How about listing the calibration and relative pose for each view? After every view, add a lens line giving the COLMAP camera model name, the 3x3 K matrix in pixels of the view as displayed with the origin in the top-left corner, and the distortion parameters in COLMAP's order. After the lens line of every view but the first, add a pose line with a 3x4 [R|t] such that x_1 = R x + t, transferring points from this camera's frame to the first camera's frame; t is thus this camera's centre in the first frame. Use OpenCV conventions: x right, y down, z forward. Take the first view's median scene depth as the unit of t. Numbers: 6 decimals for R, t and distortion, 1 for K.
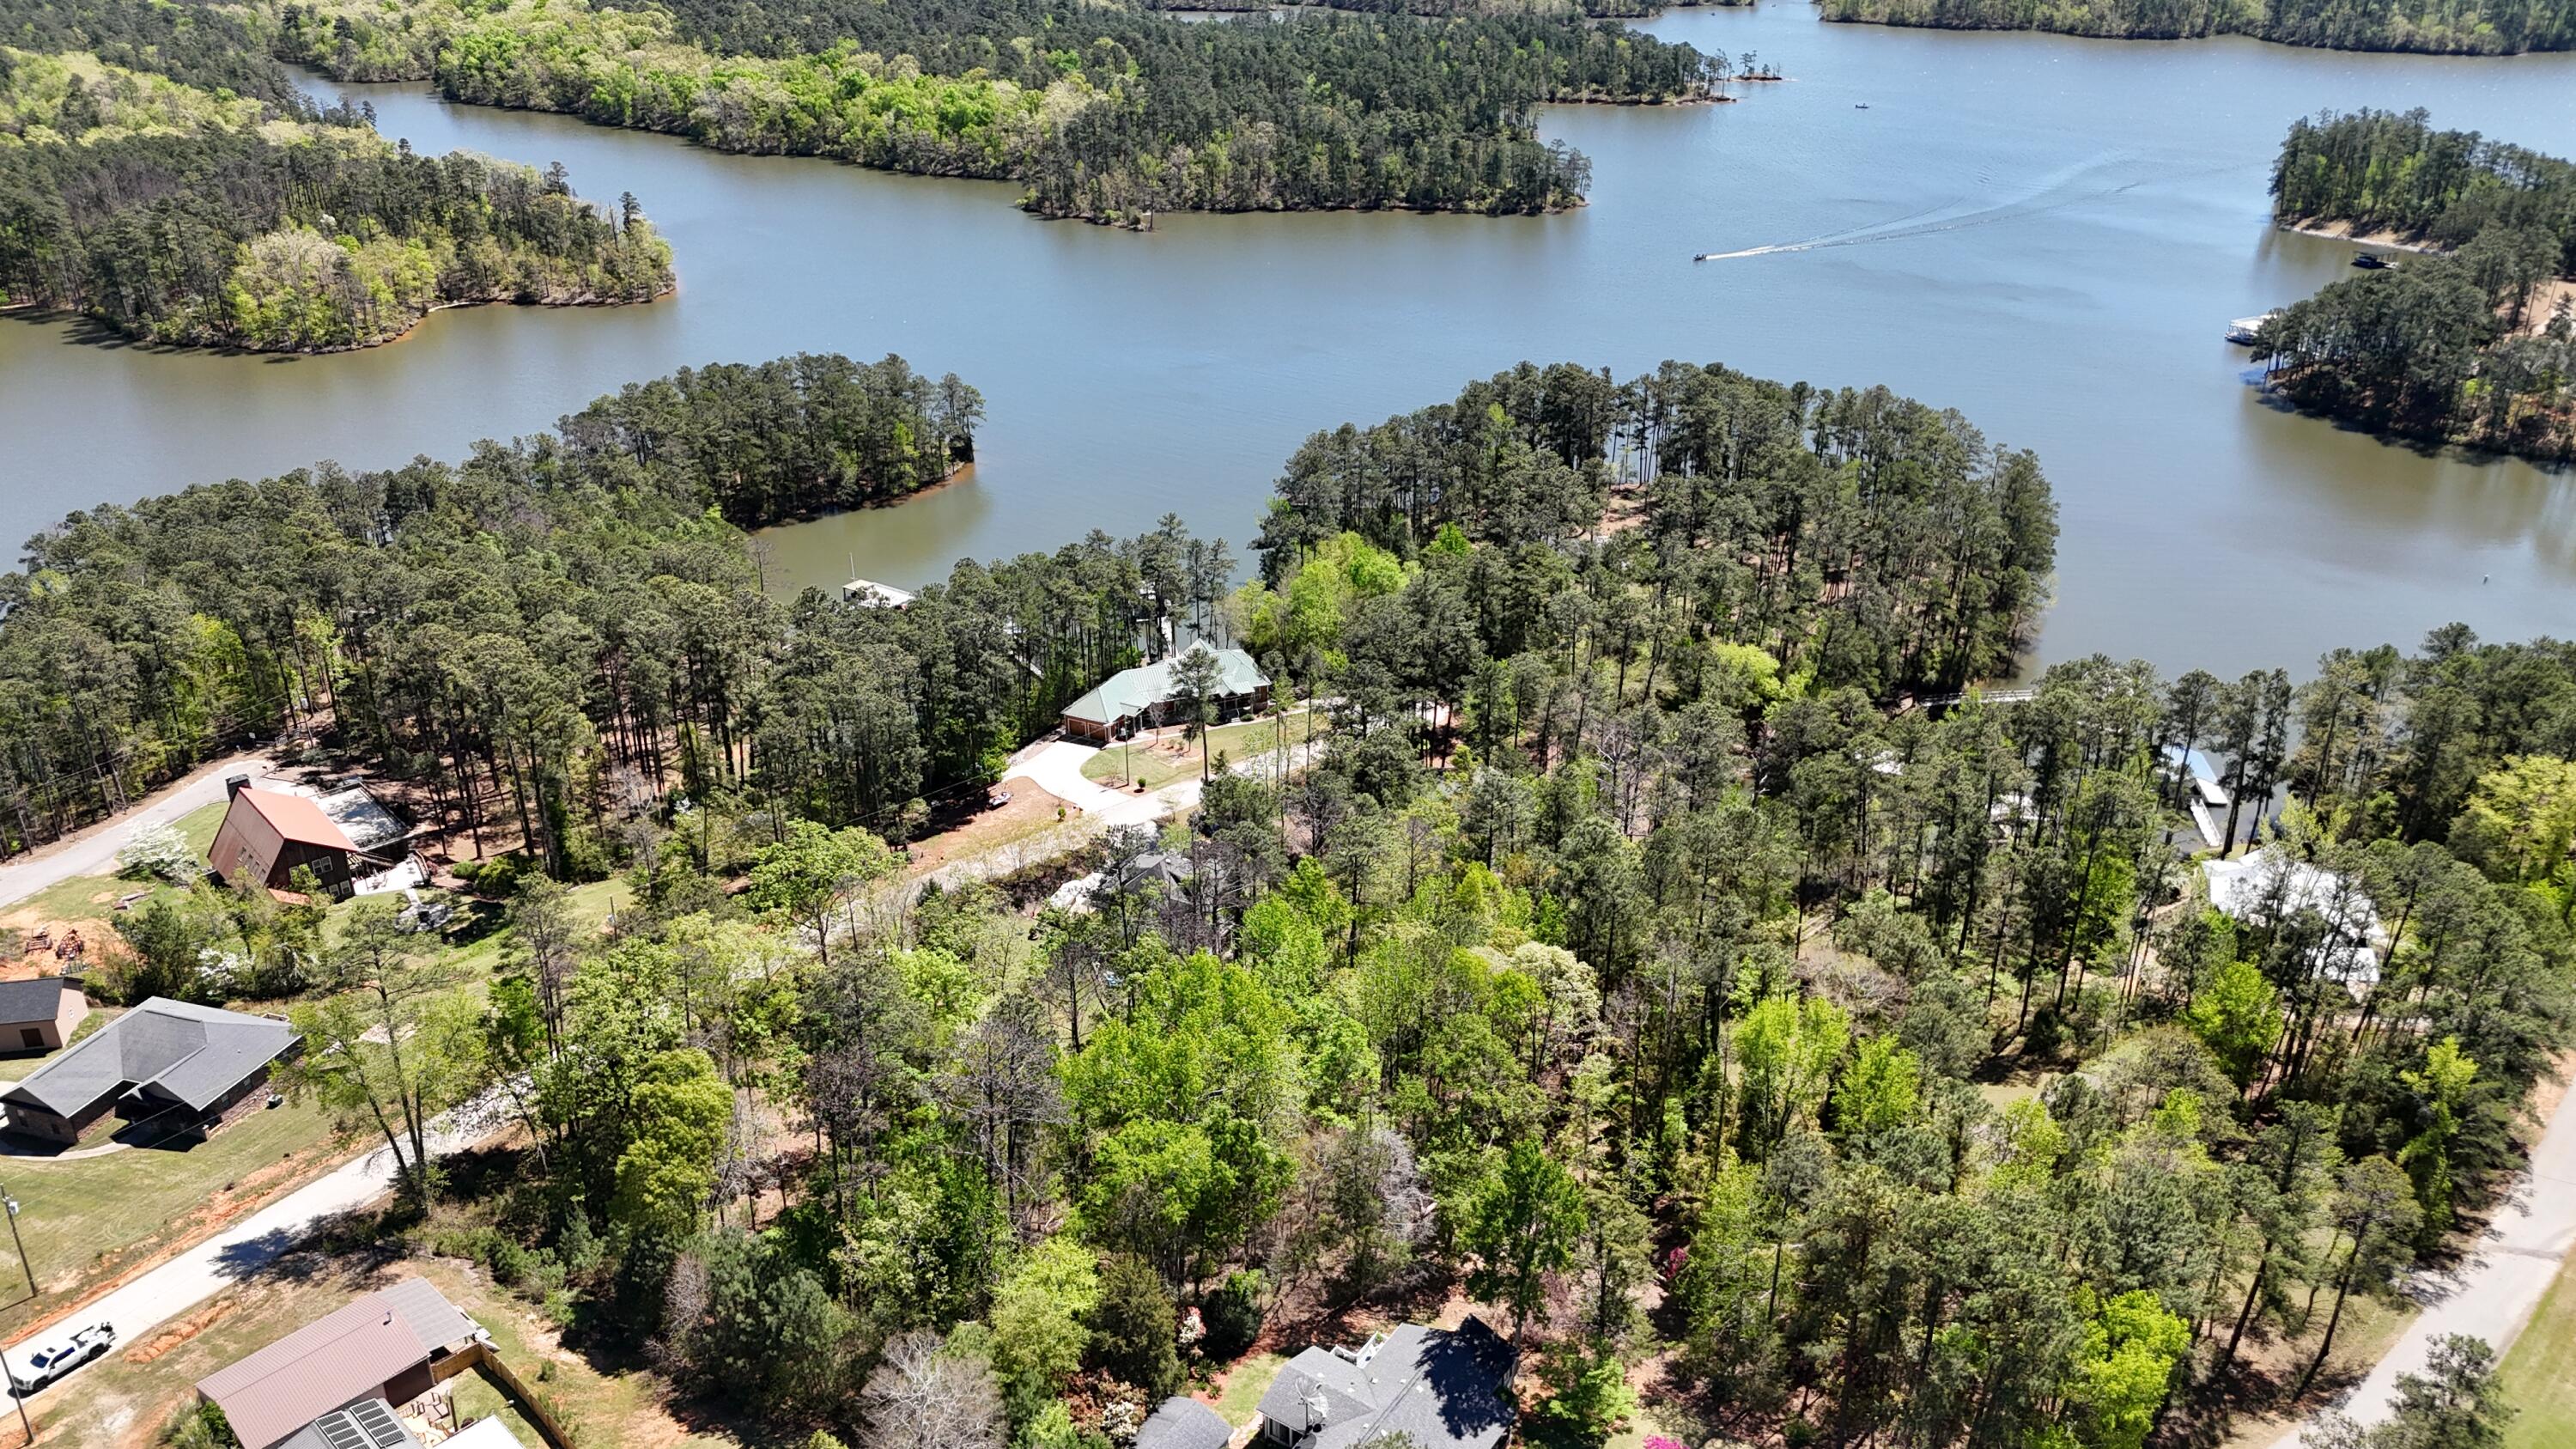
lens RADIAL K [[1893.9, 0, 1288.3], [0, 1893.9, 722.4], [0, 0, 1]] dist [0.068523, -0.061910]
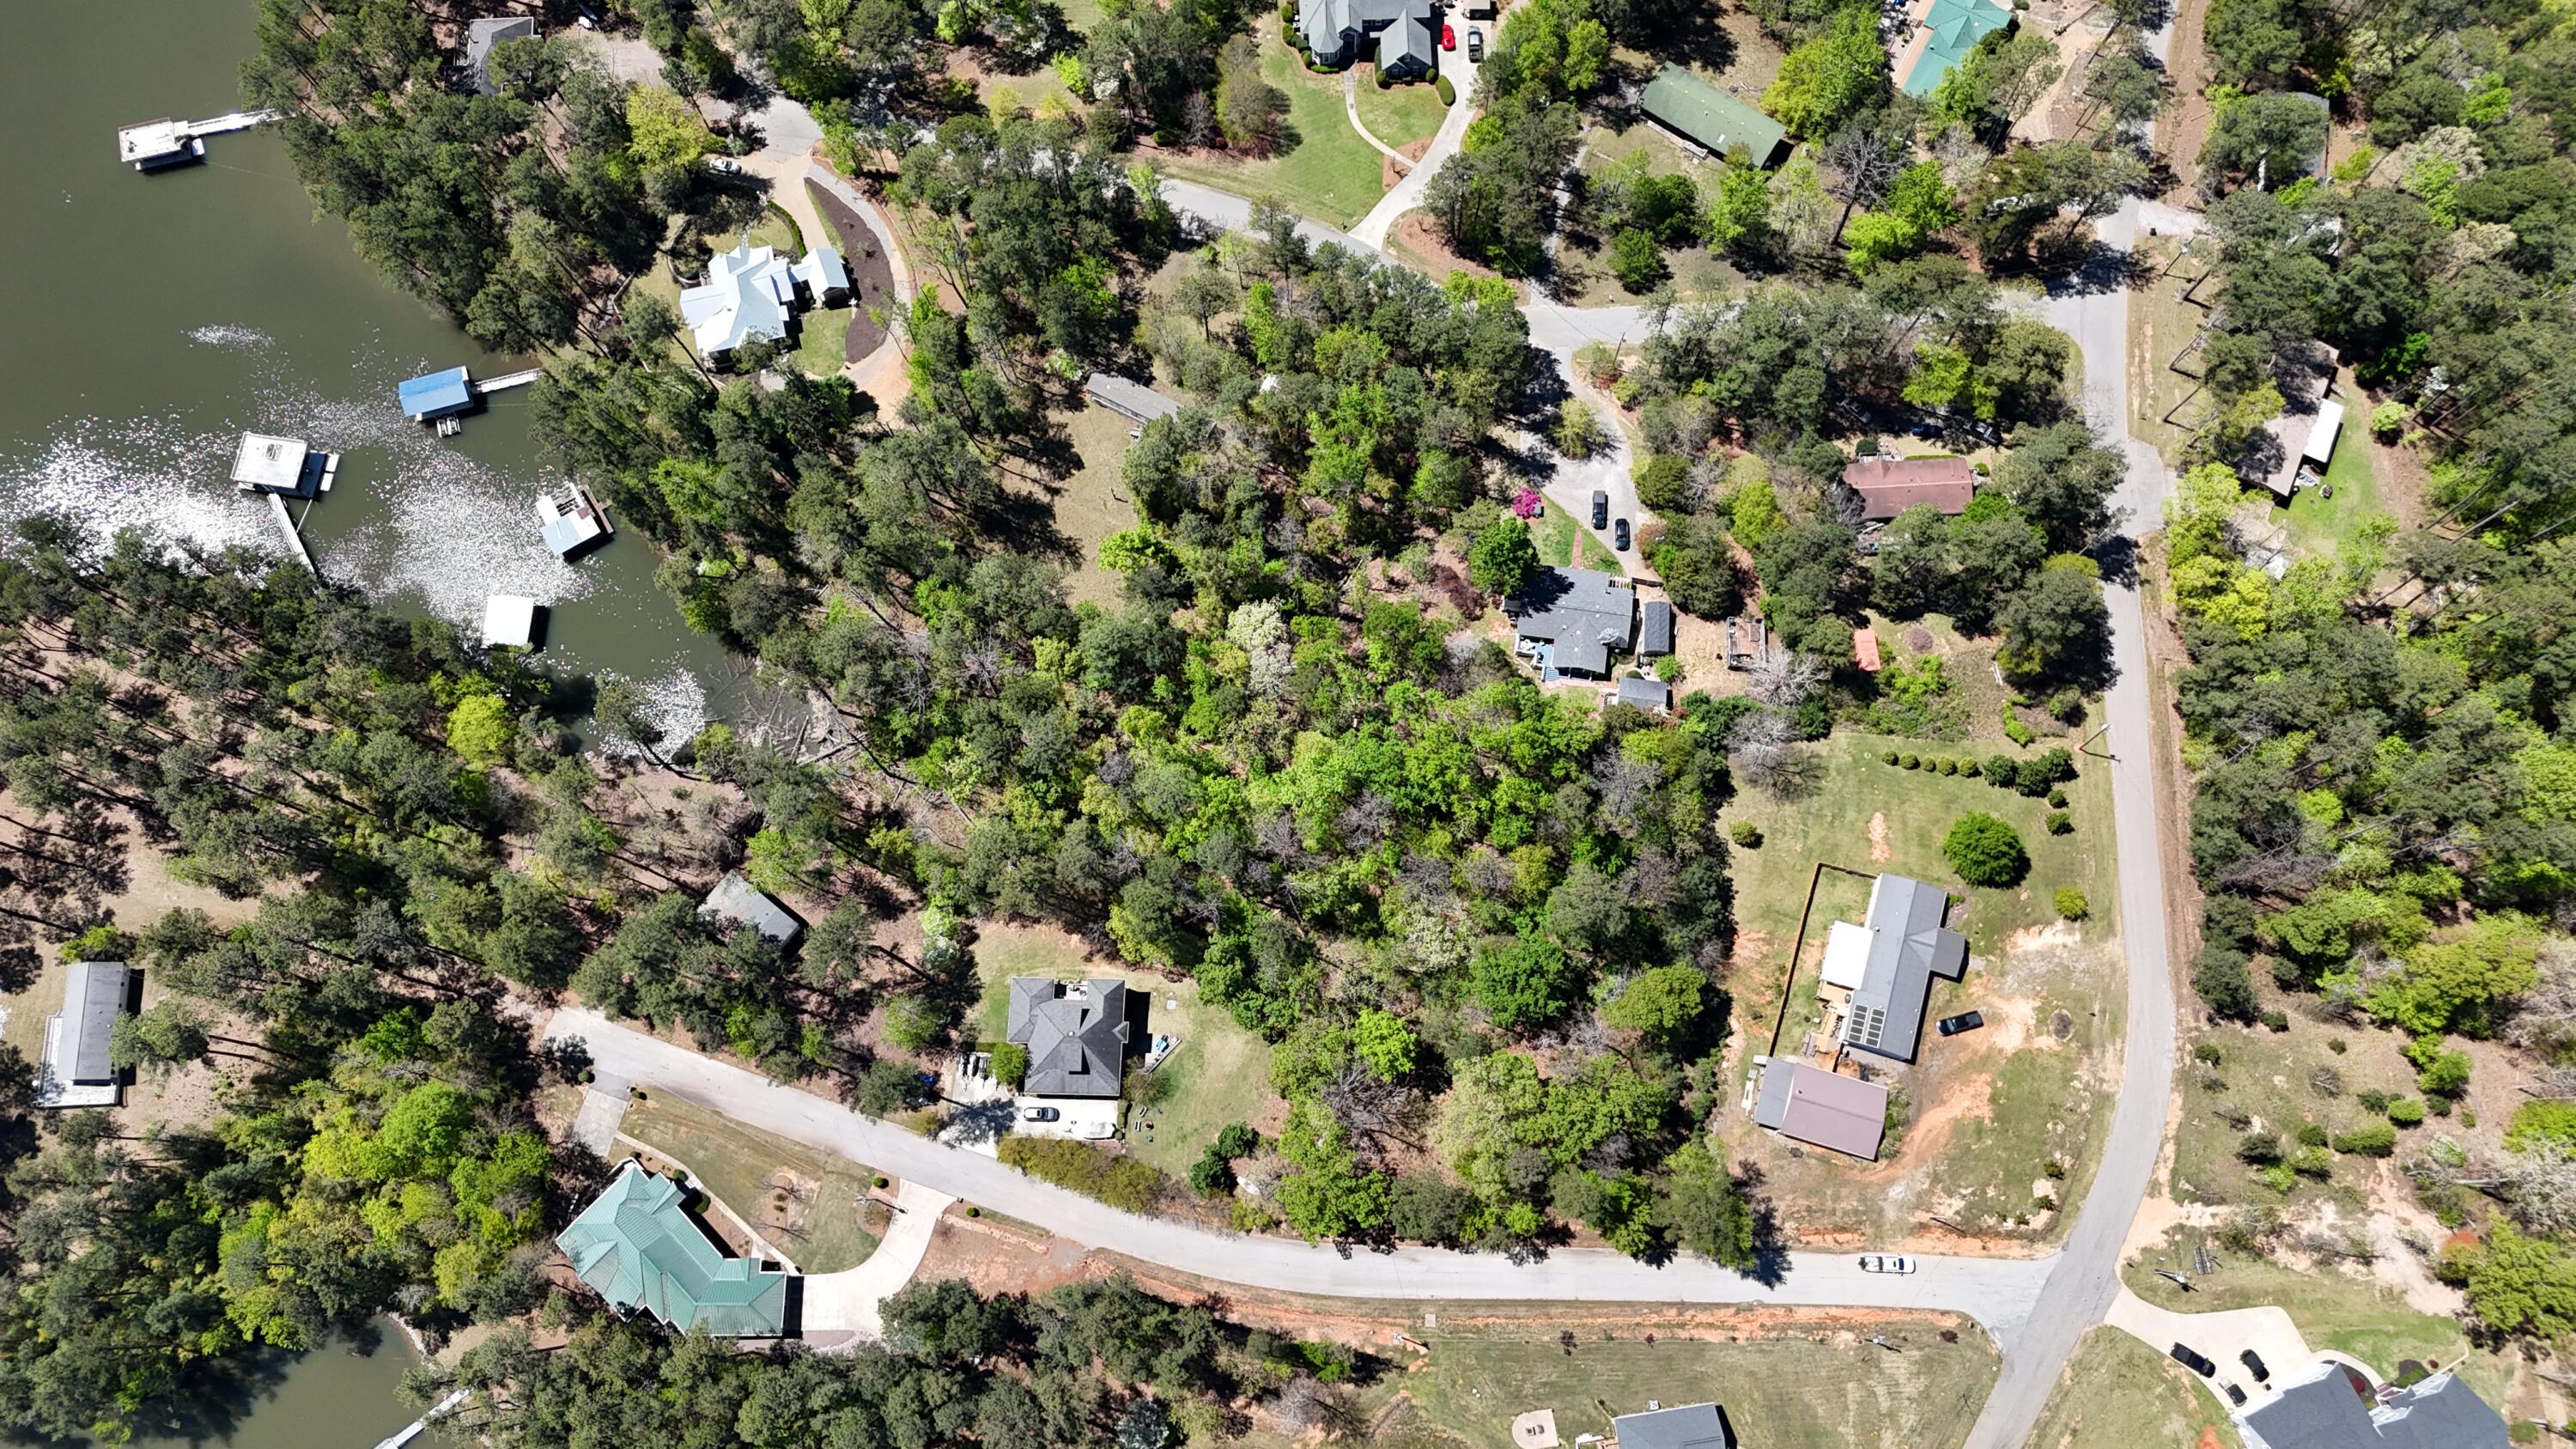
lens RADIAL K [[1893.9, 0, 1295.4], [0, 1893.9, 729.6], [0, 0, 1]] dist [0.068523, -0.061910]
pose [[-0.441778, -0.863095, 0.244744, -0.082232], [0.397072, 0.056517, 0.916046, -0.319933], [-0.804467, 0.501870, 0.317742, 0.130055]]
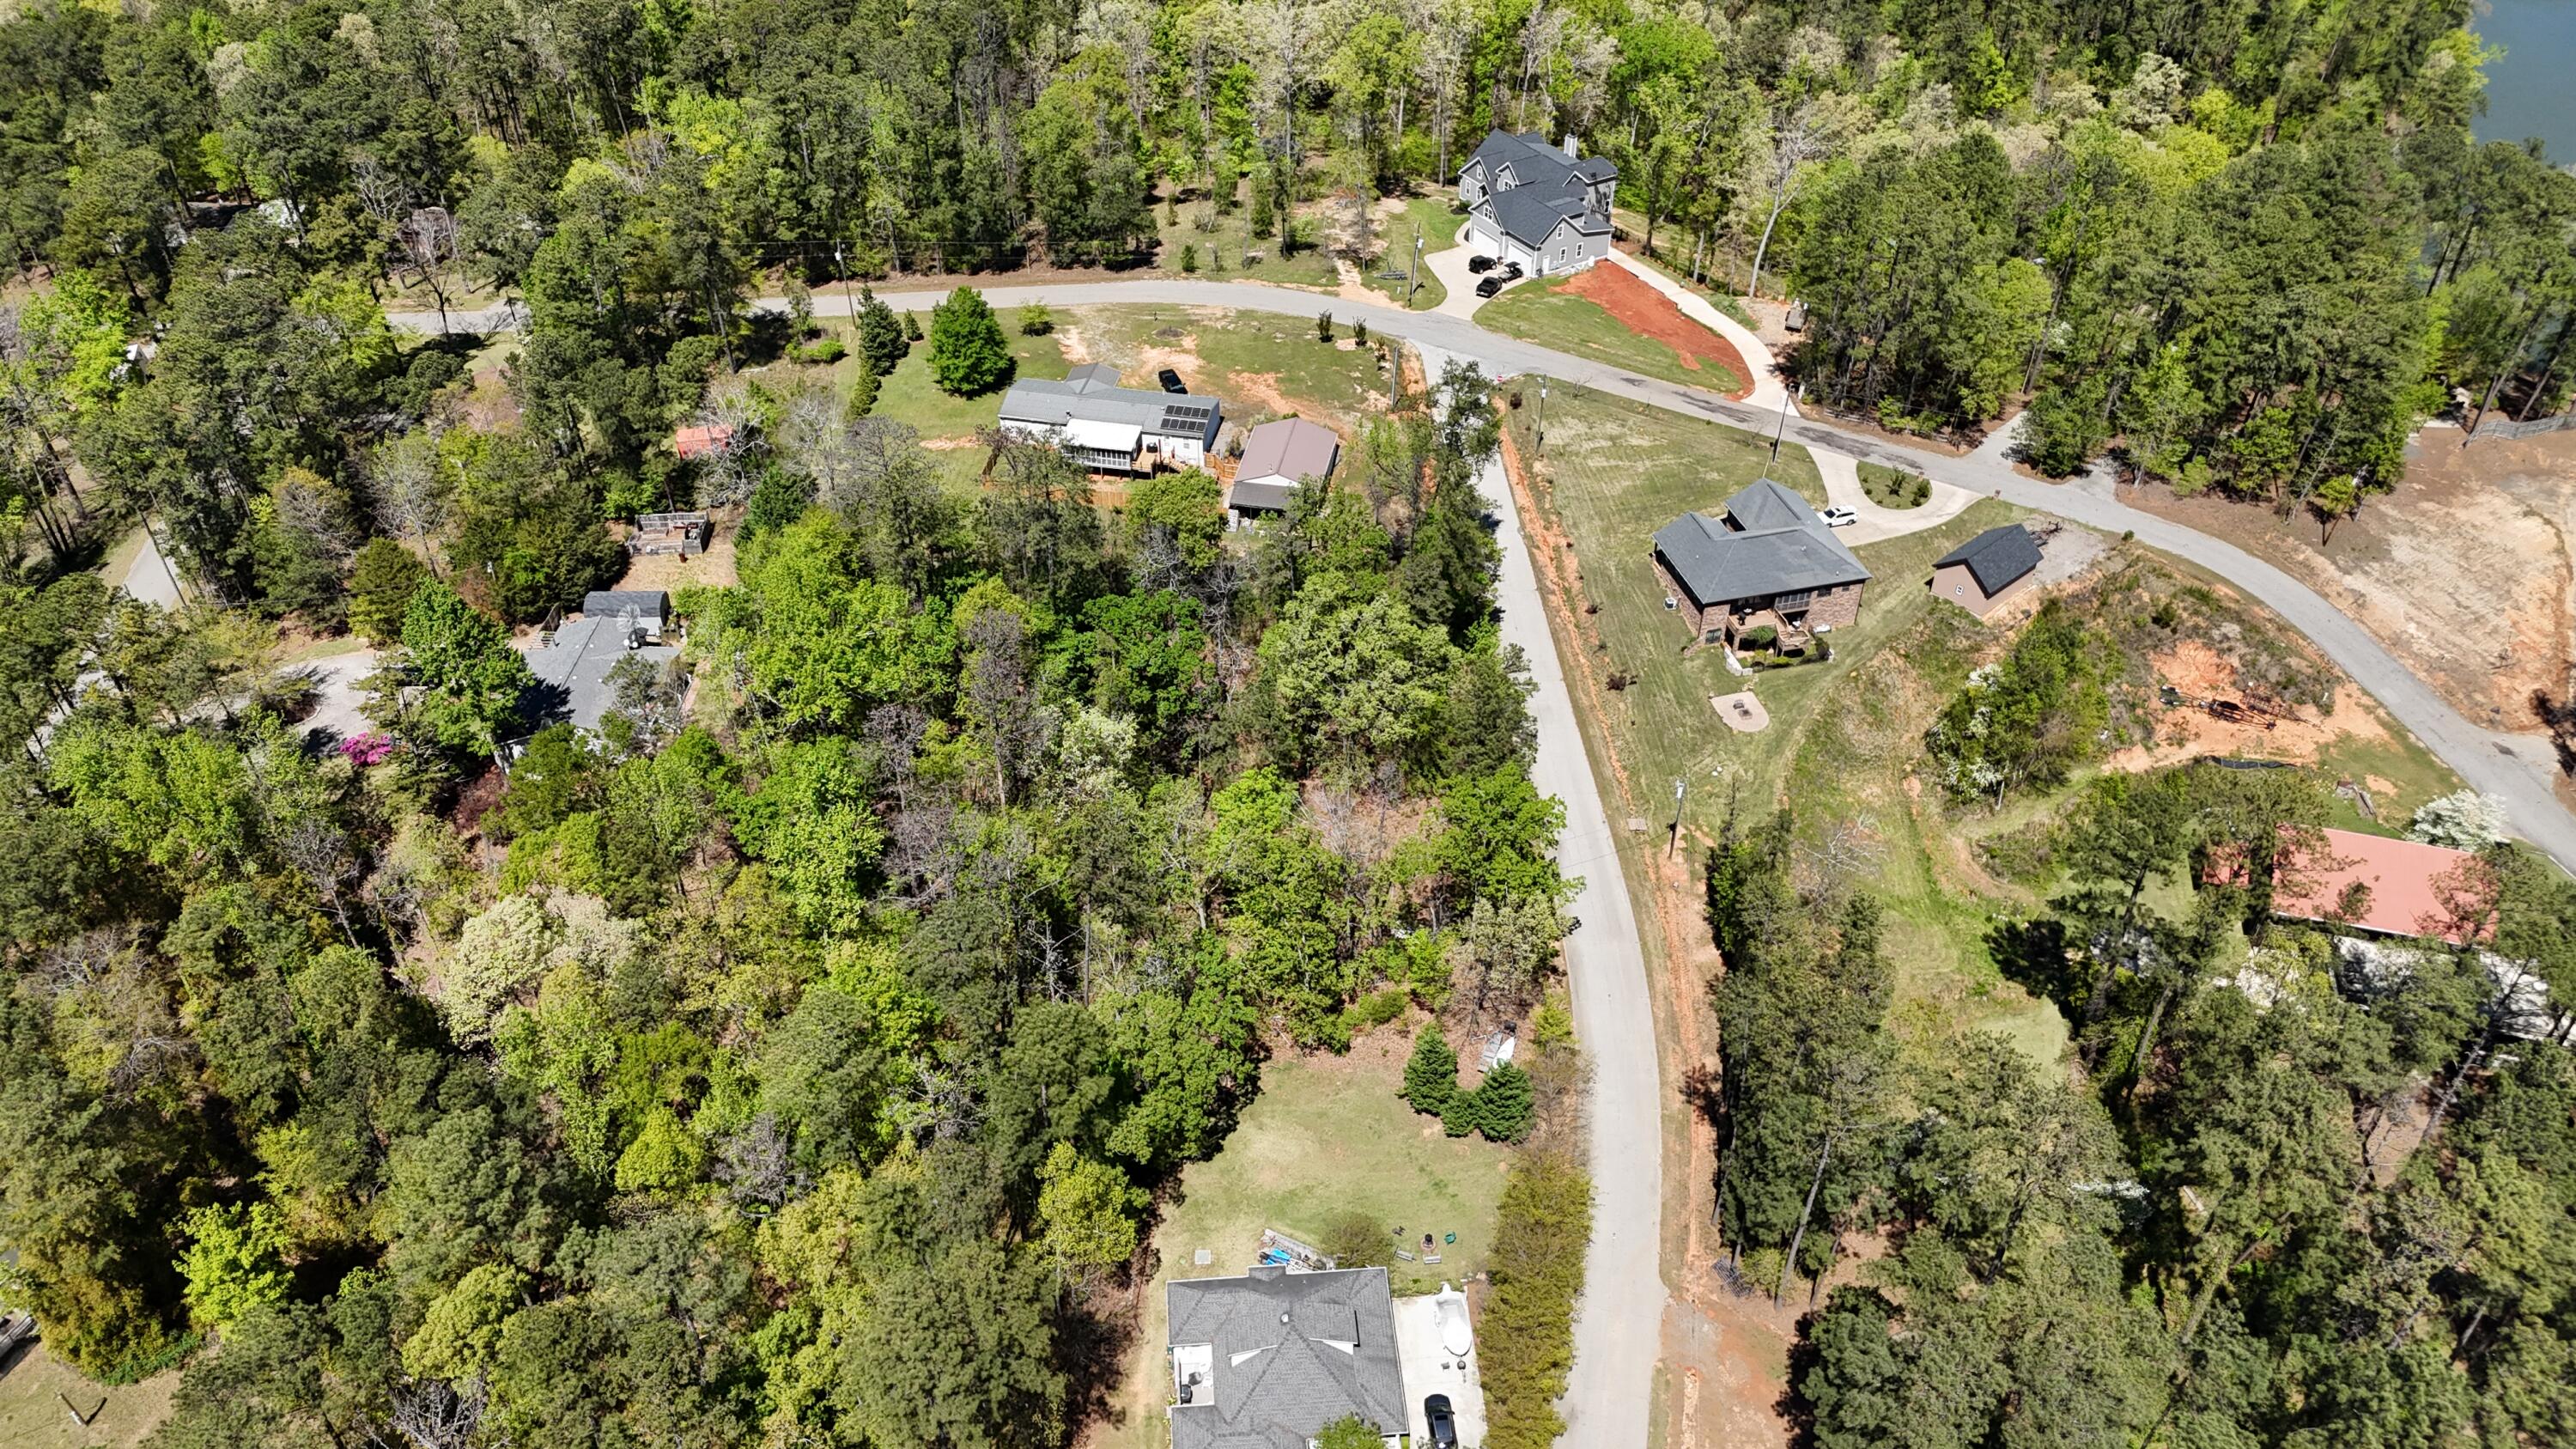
lens RADIAL K [[1893.9, 0, 1285.4], [0, 1893.9, 720.4], [0, 0, 1]] dist [0.068523, -0.061910]
pose [[-0.846441, 0.332268, -0.416097, 0.040946], [-0.223714, 0.487210, 0.844143, -0.171533], [0.483208, 0.807604, -0.338062, 0.339795]]
